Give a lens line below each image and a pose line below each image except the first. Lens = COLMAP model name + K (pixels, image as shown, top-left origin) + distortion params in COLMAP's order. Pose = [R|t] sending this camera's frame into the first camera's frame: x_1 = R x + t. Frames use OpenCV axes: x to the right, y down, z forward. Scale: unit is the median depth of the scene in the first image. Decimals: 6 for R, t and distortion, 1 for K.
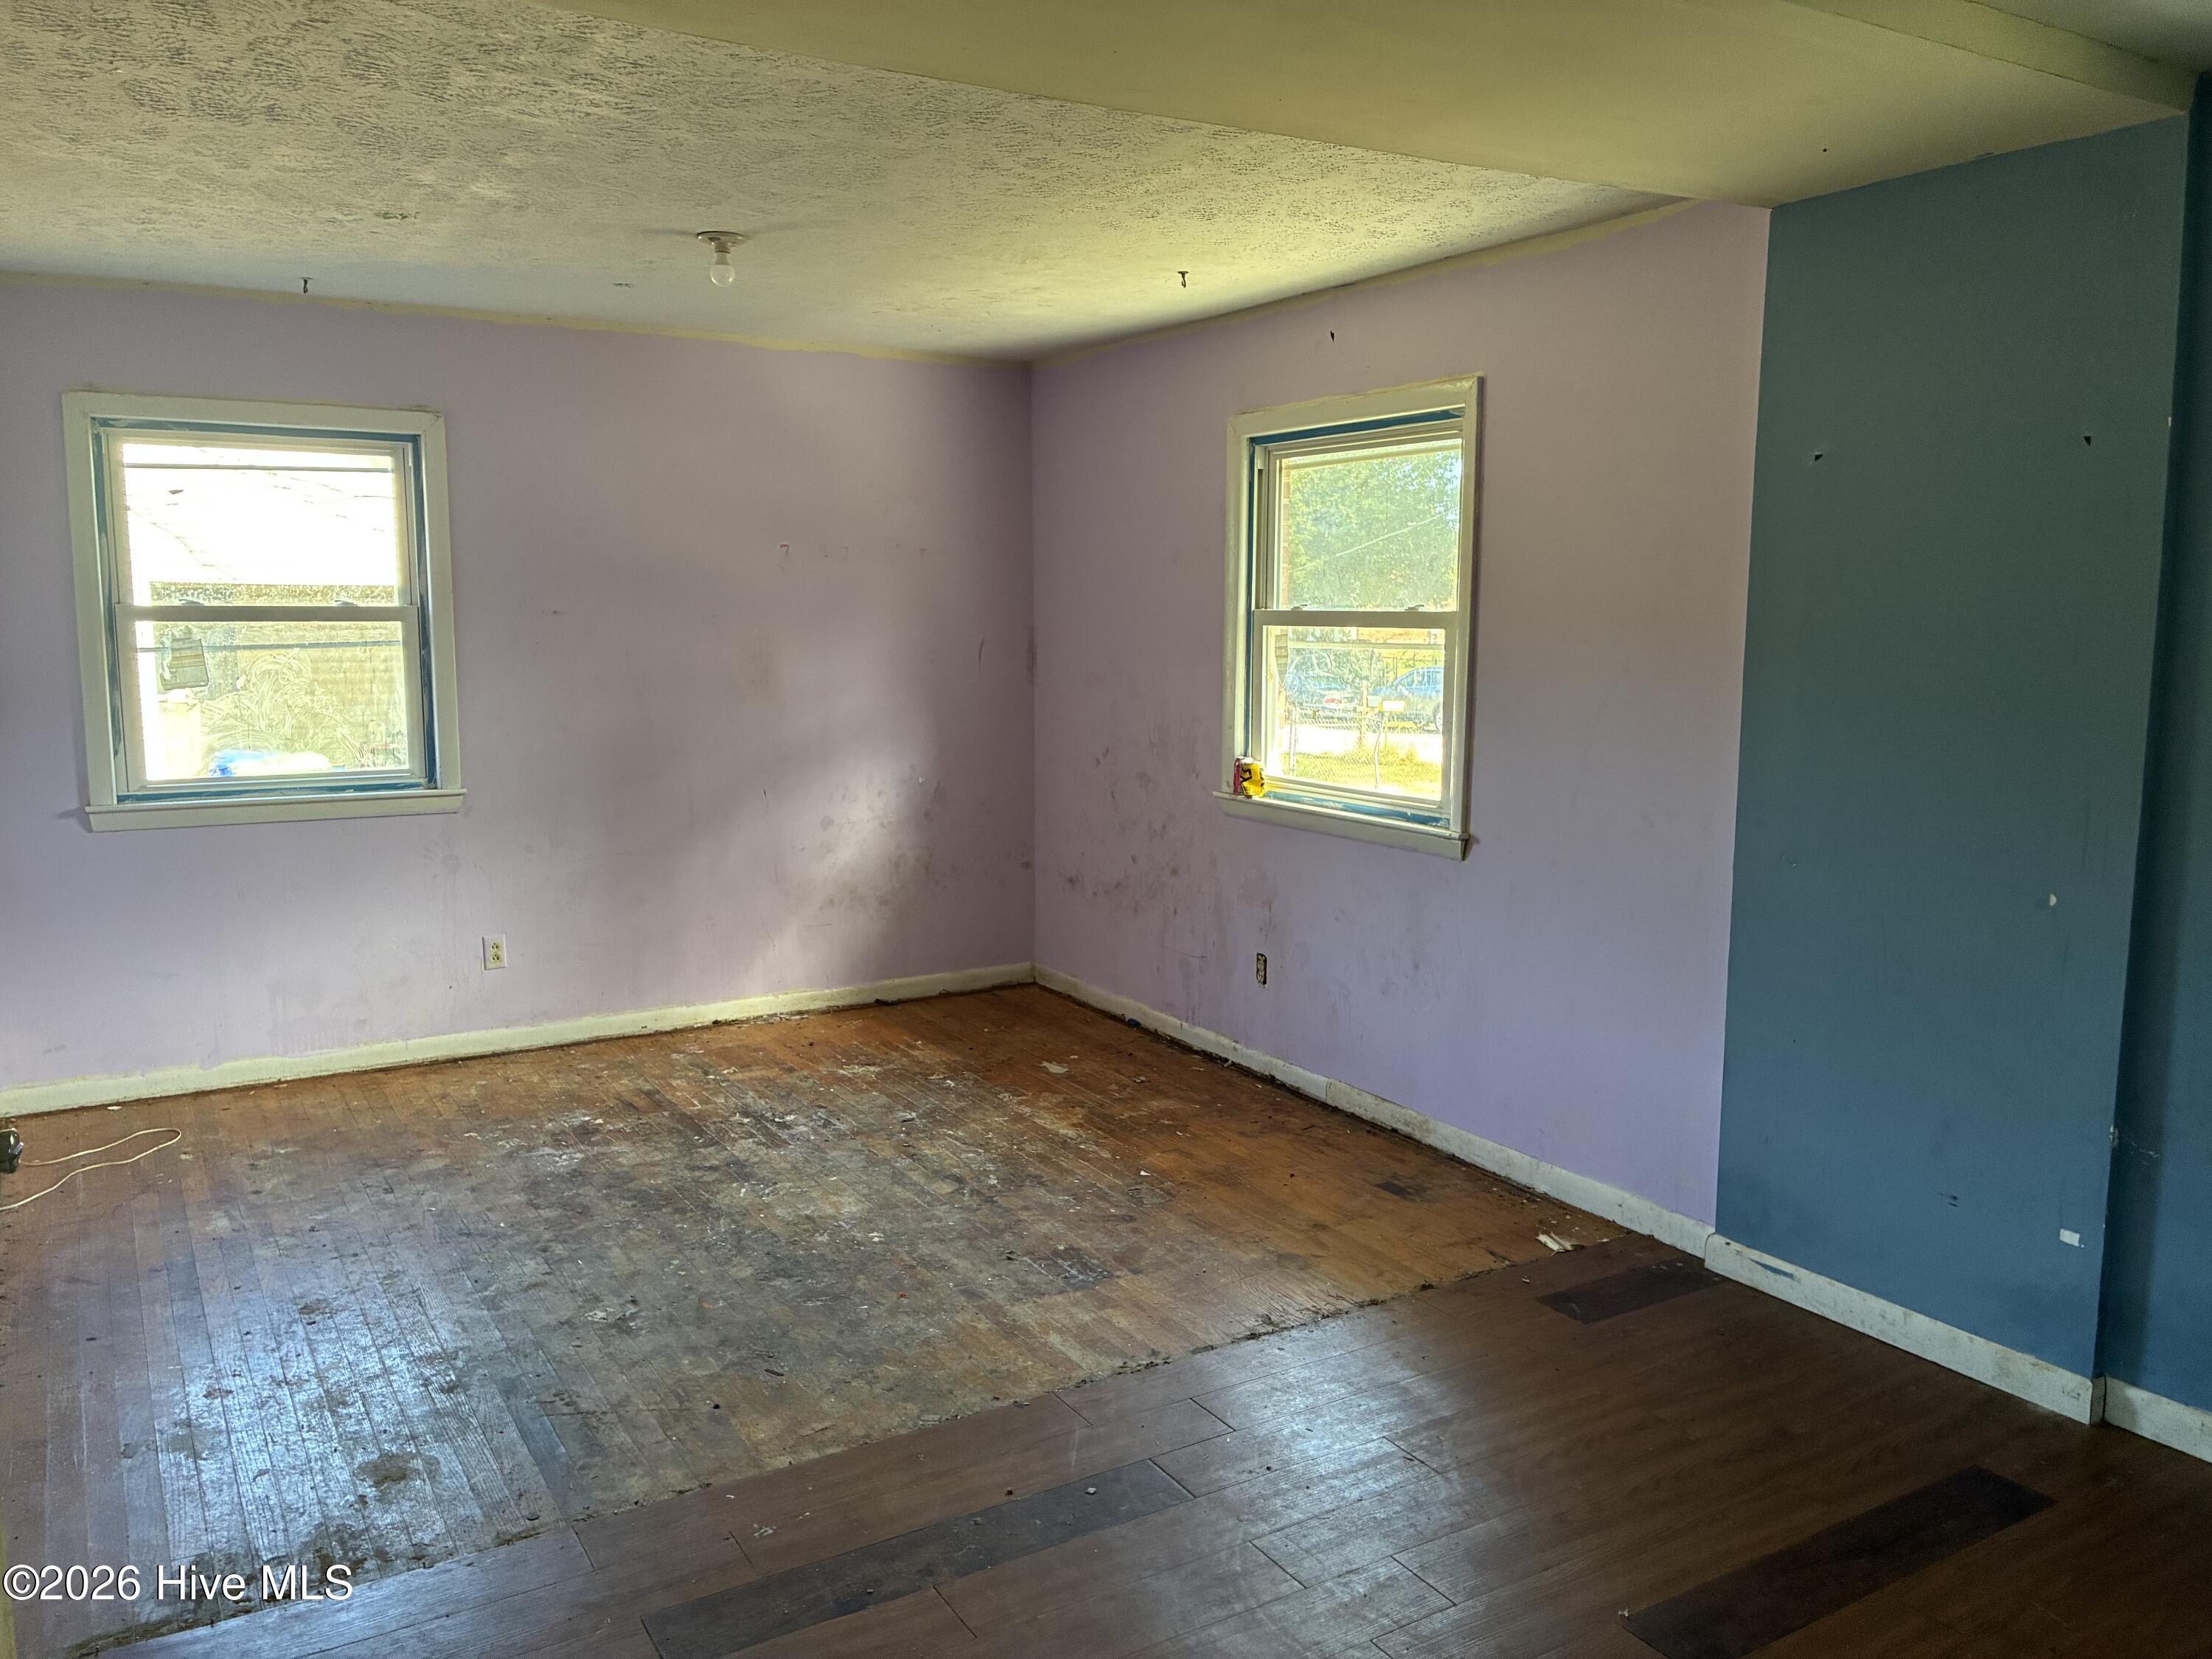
lens RADIAL K [[1671.7, 0, 1115.1], [0, 1671.7, 824.2], [0, 0, 1]] dist [0.009708, -0.007267]
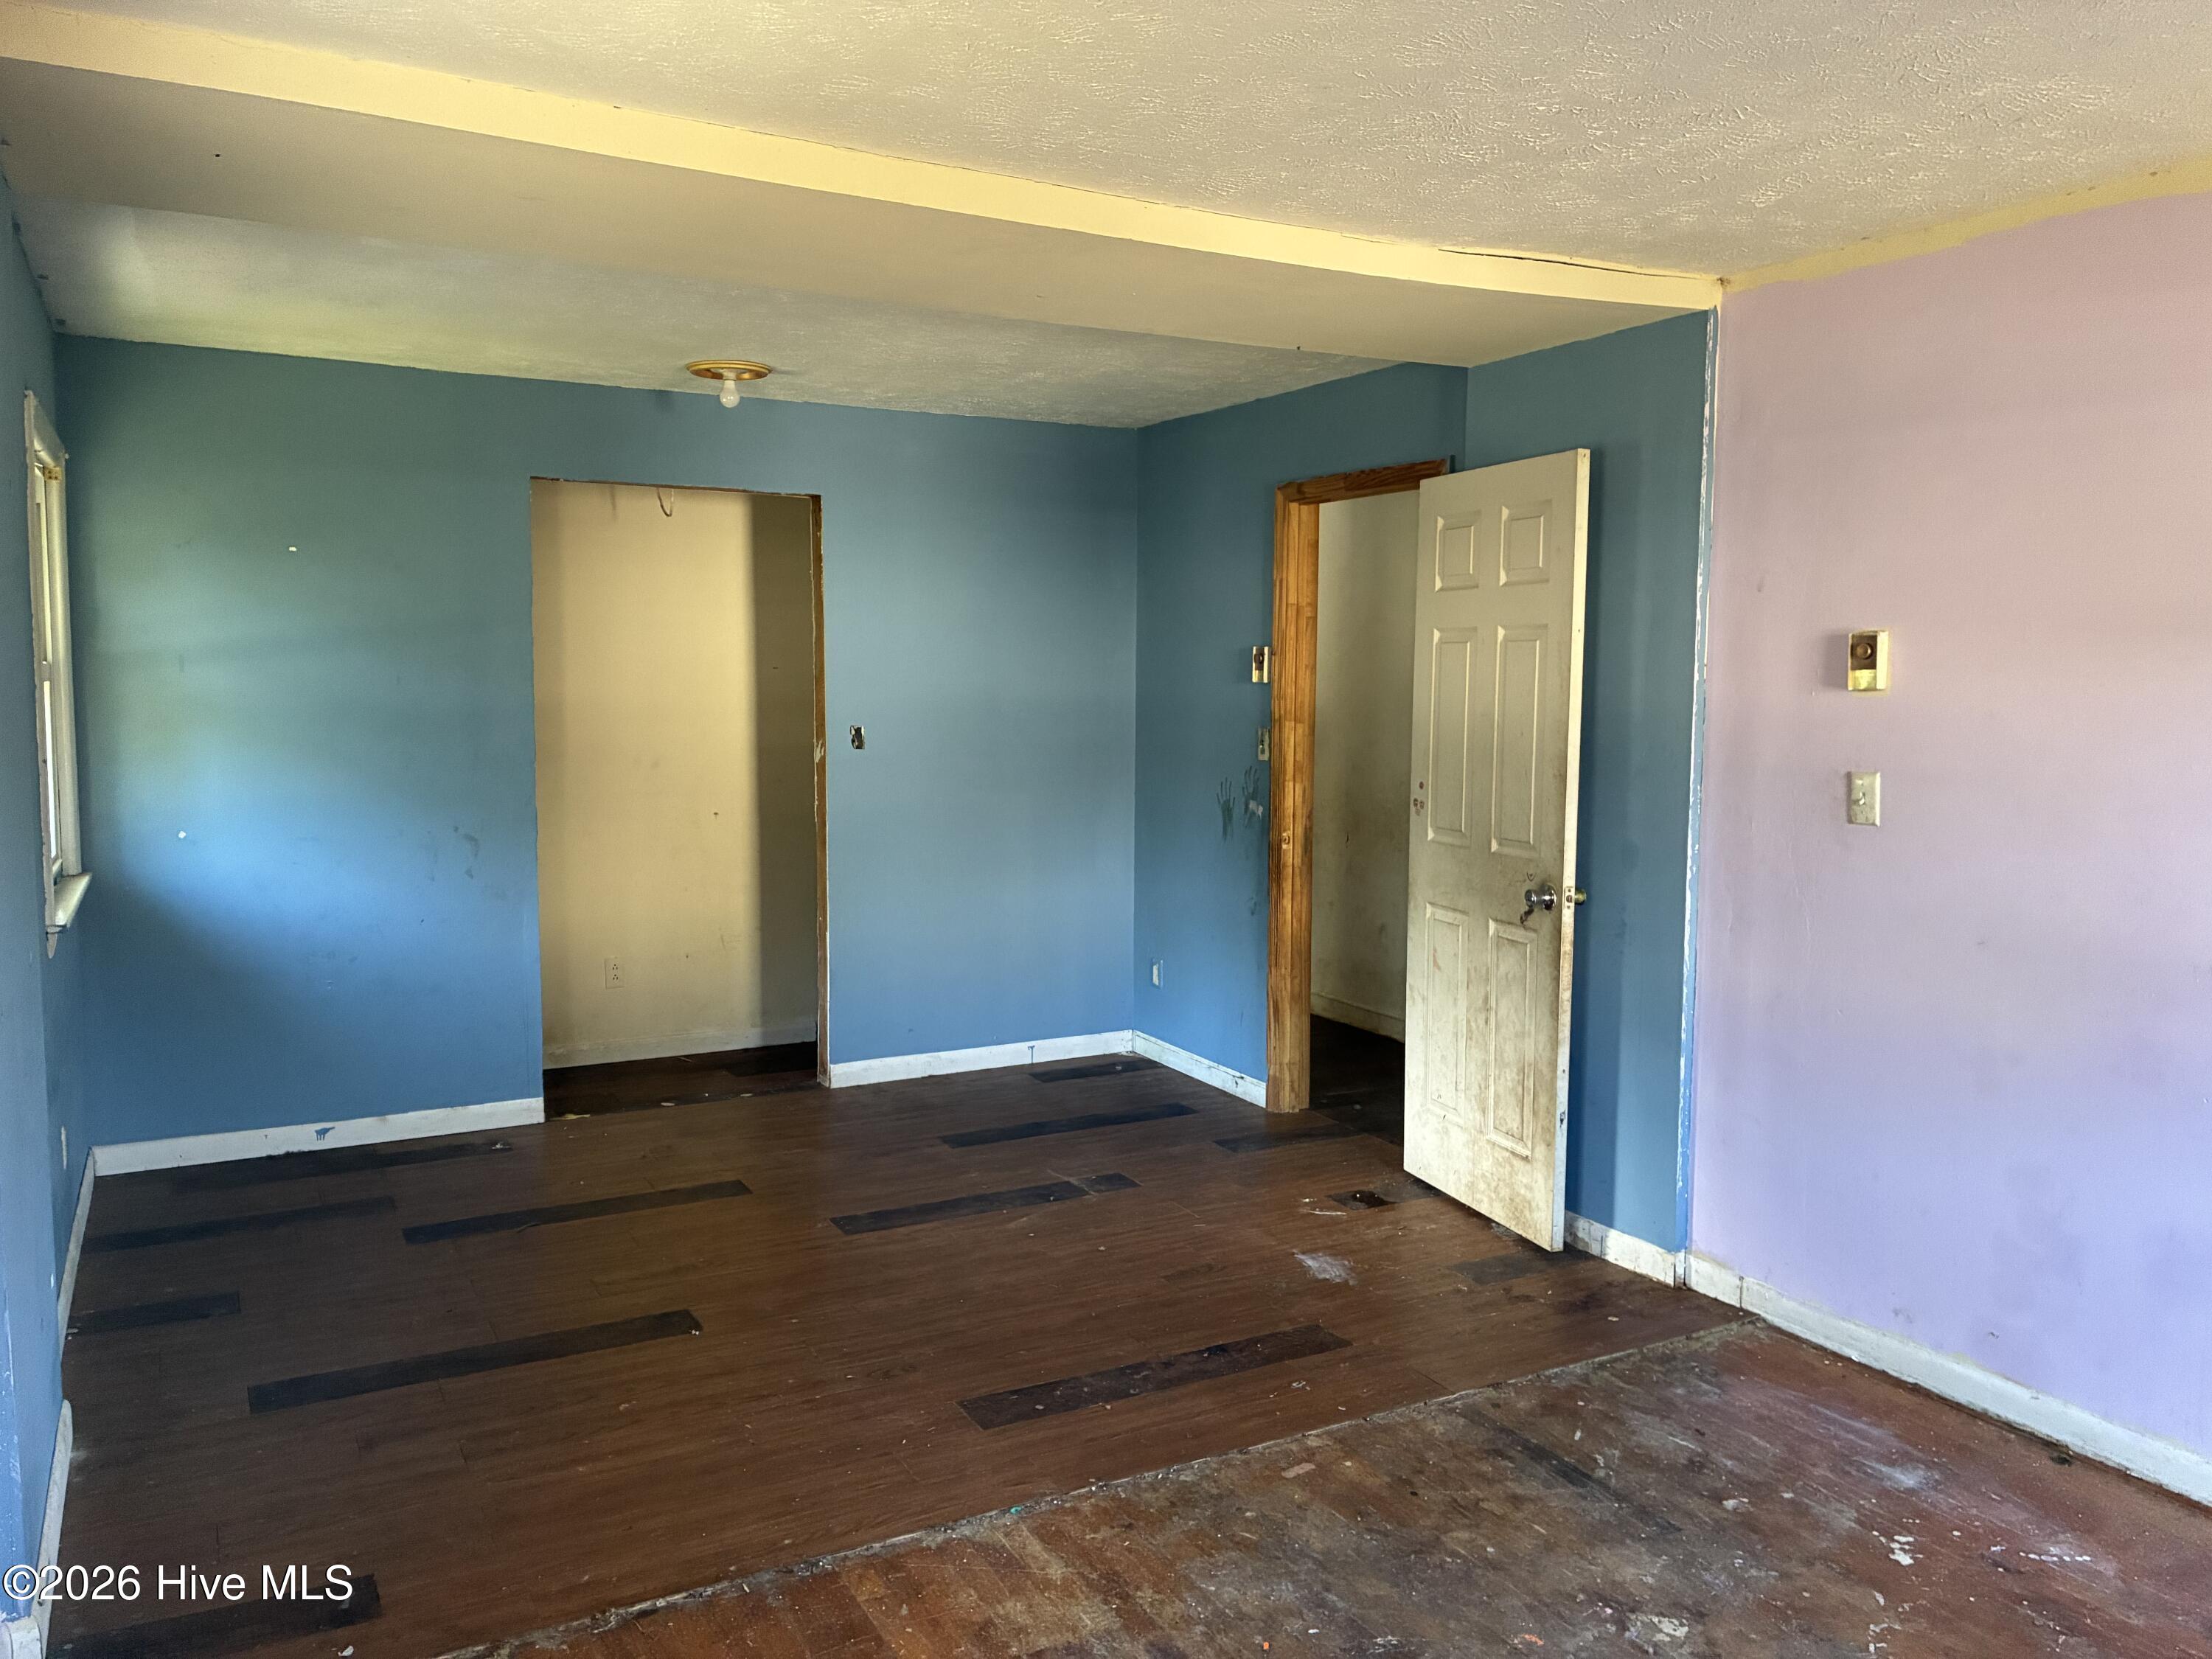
lens RADIAL K [[1671.7, 0, 1115.1], [0, 1671.7, 824.2], [0, 0, 1]] dist [0.009708, -0.007267]
pose [[-0.998748, -0.013505, 0.048163, -0.103570], [-0.002572, 0.975453, 0.220194, -0.229979], [-0.049955, 0.219794, -0.974266, 1.790277]]
